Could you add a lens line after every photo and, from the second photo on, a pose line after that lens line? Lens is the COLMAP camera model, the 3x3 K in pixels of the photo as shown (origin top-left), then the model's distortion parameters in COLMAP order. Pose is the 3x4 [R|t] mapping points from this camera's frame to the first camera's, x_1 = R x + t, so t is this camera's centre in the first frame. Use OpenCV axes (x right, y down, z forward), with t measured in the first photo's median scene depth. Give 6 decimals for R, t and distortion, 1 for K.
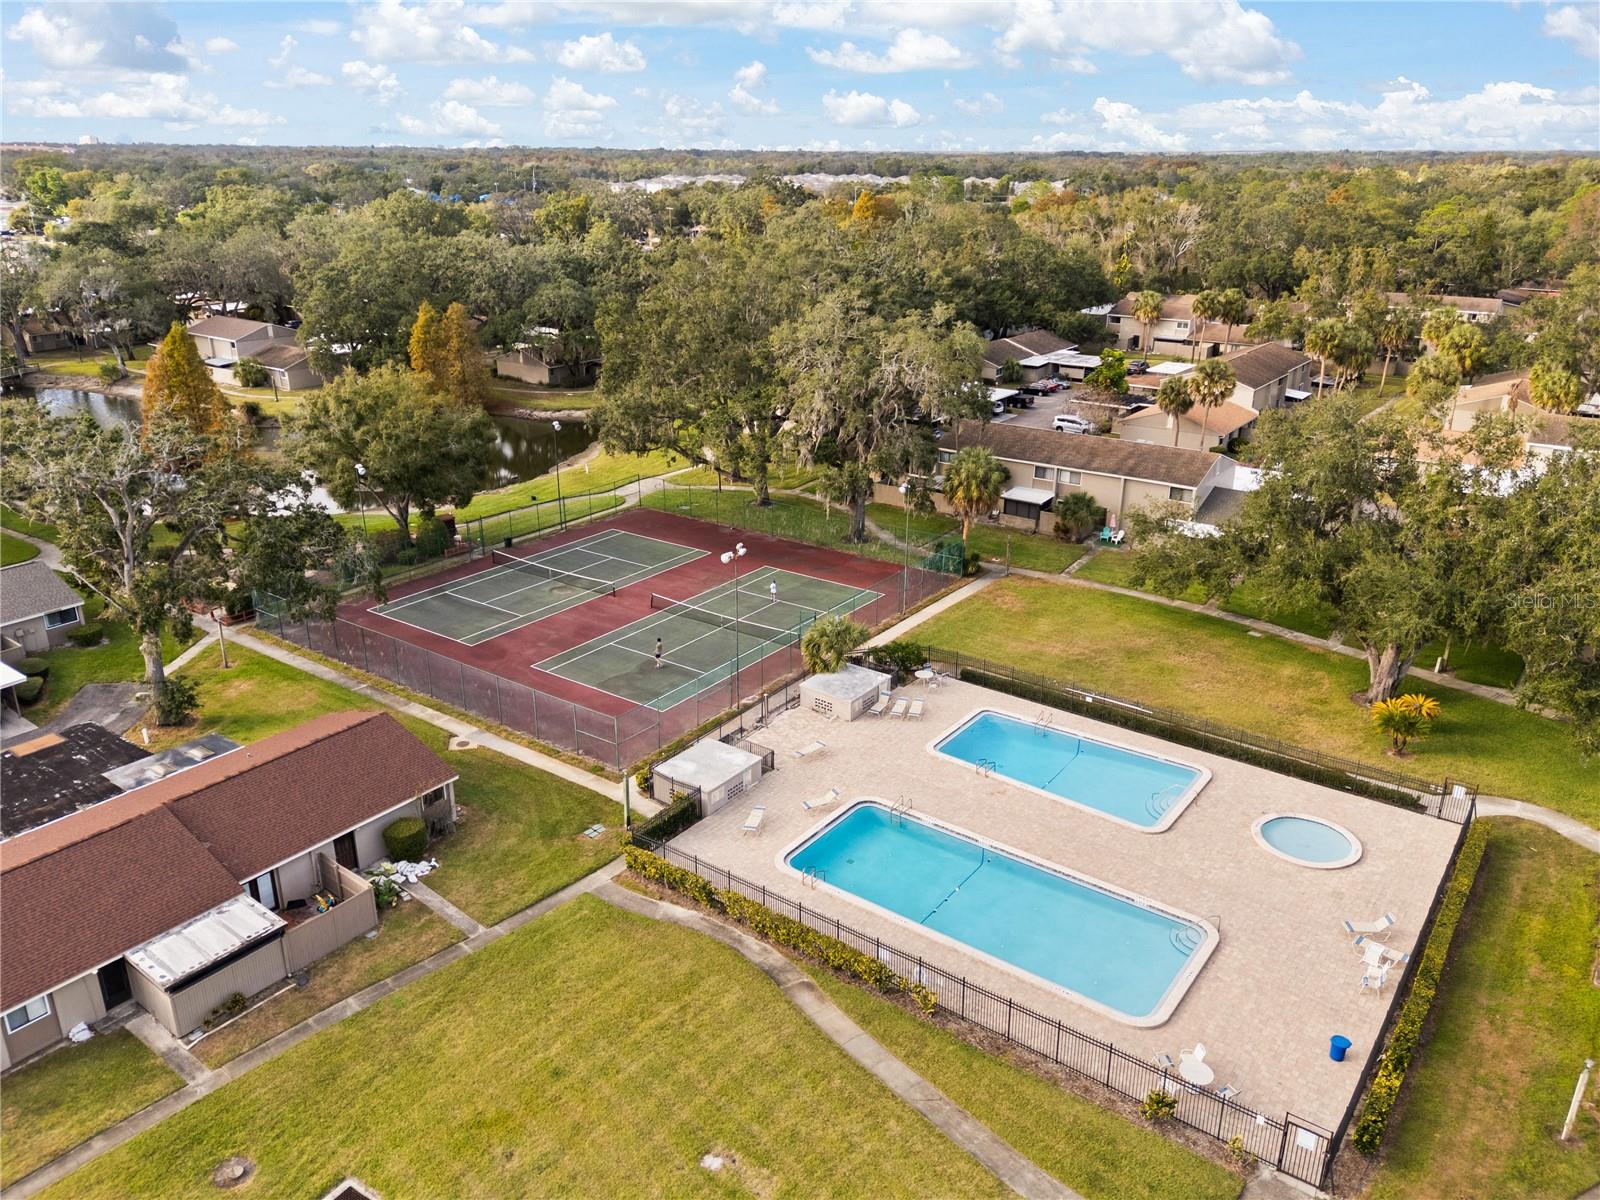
lens RADIAL K [[1167.9, 0, 791.5], [0, 1167.9, 601.7], [0, 0, 1]] dist [0.075009, -0.077155]
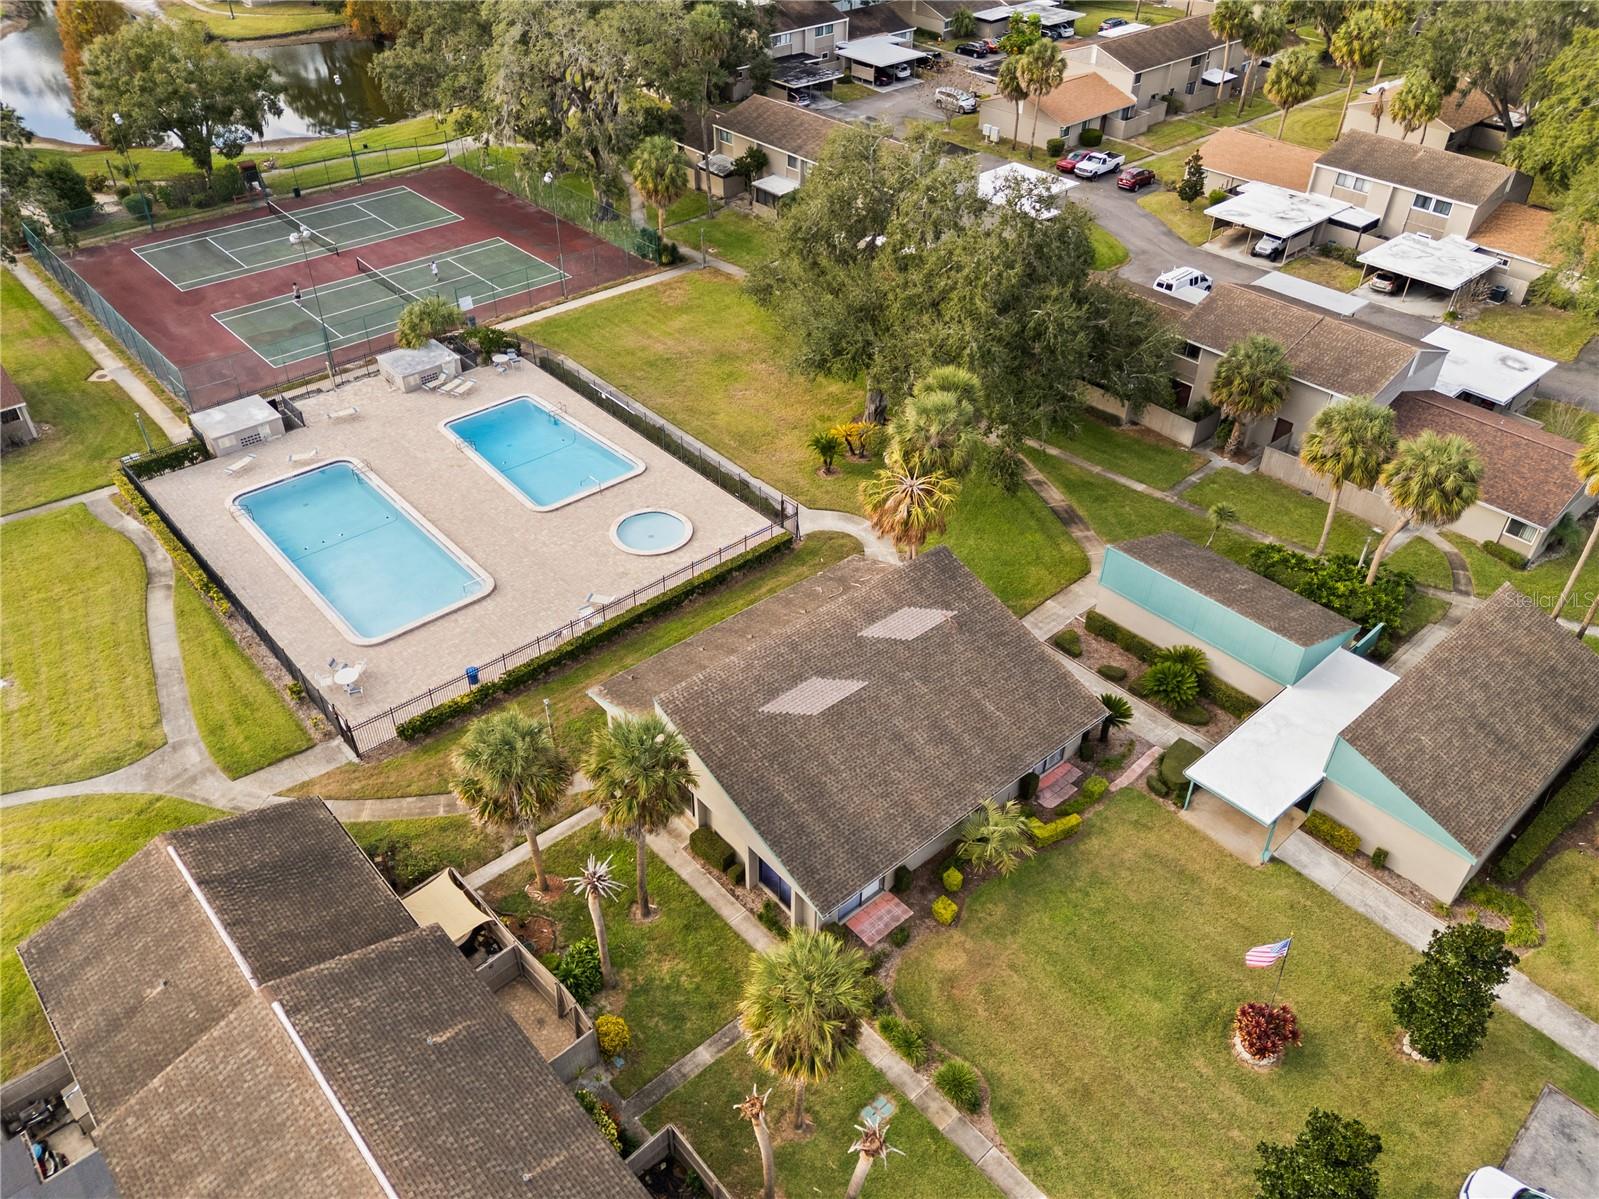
lens RADIAL K [[1167.1, 0, 791.0], [0, 1167.1, 601.2], [0, 0, 1]] dist [0.075009, -0.077155]
pose [[0.978948, 0.132163, -0.155541, 0.523831], [-0.079405, 0.948624, 0.306281, -0.076636], [0.188029, -0.287482, 0.939148, -0.090533]]
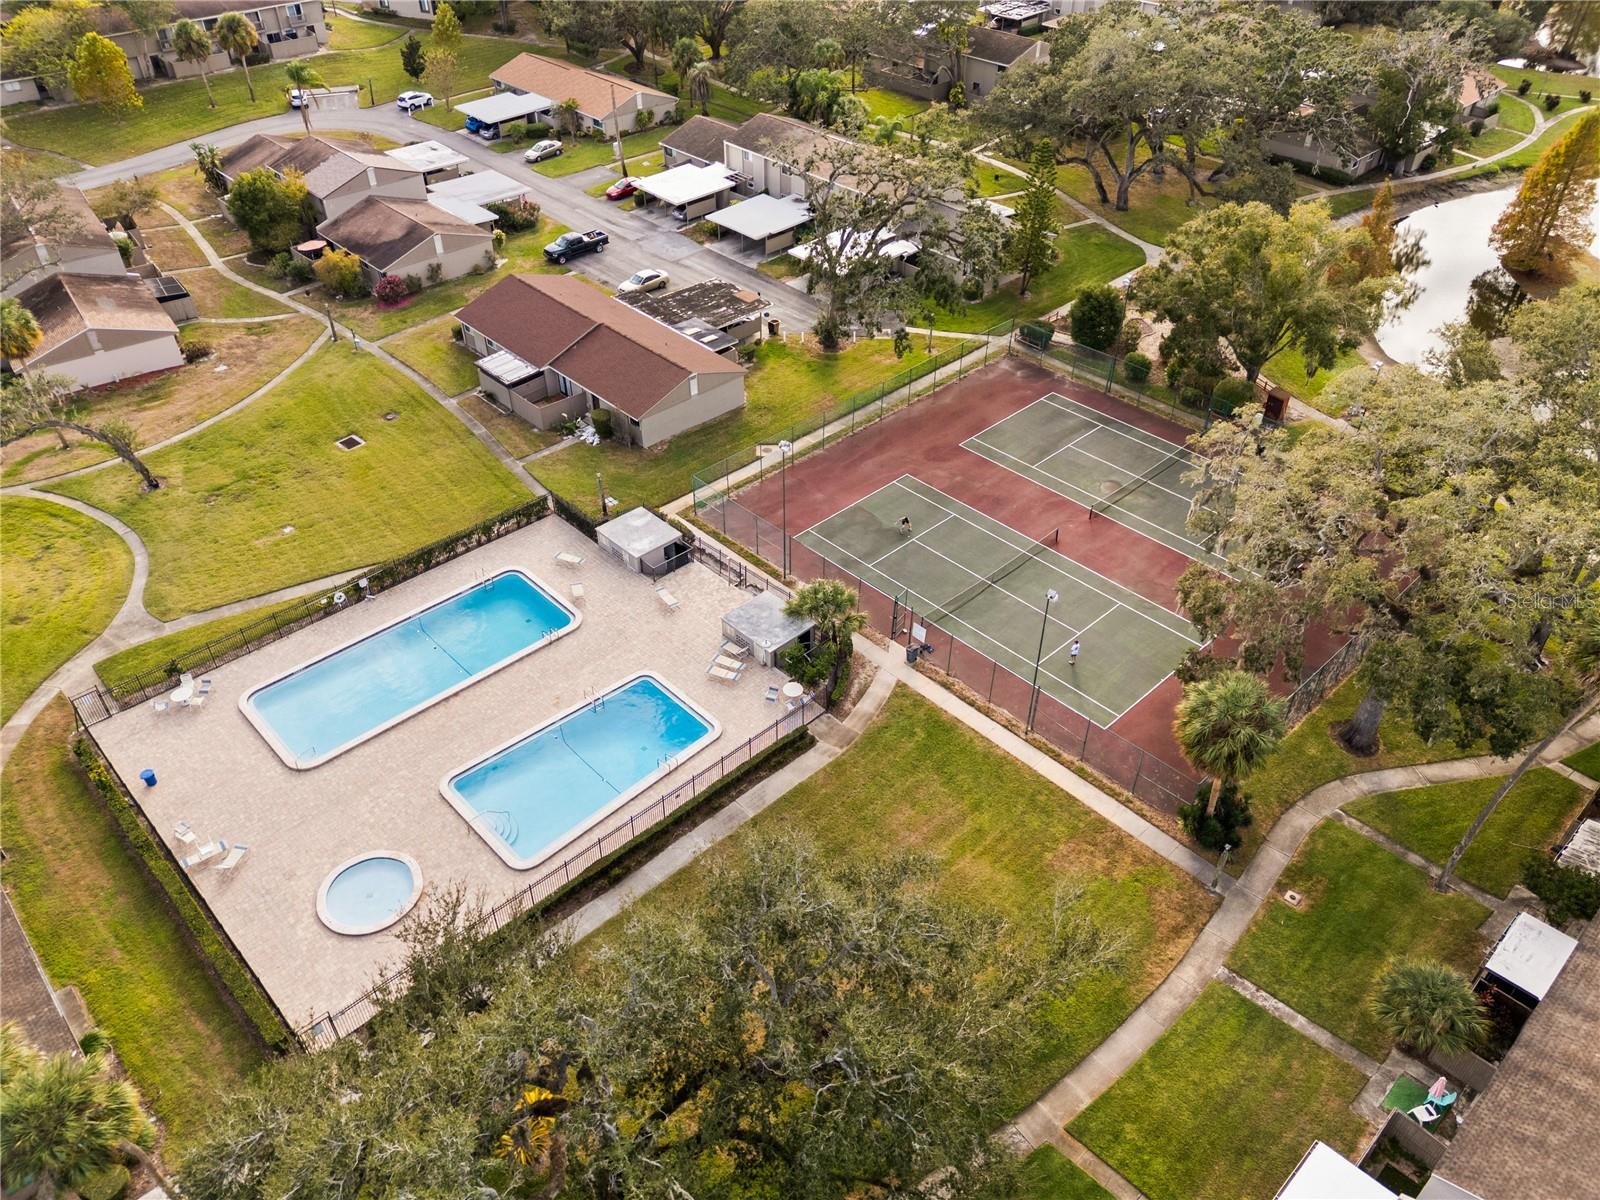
lens RADIAL K [[1167.9, 0, 791.5], [0, 1167.9, 601.7], [0, 0, 1]] dist [0.075009, -0.077155]
pose [[-0.178493, 0.613851, -0.768978, 0.656942], [-0.346451, 0.692271, 0.633035, -0.476179], [0.920930, 0.379405, 0.089103, 0.769018]]
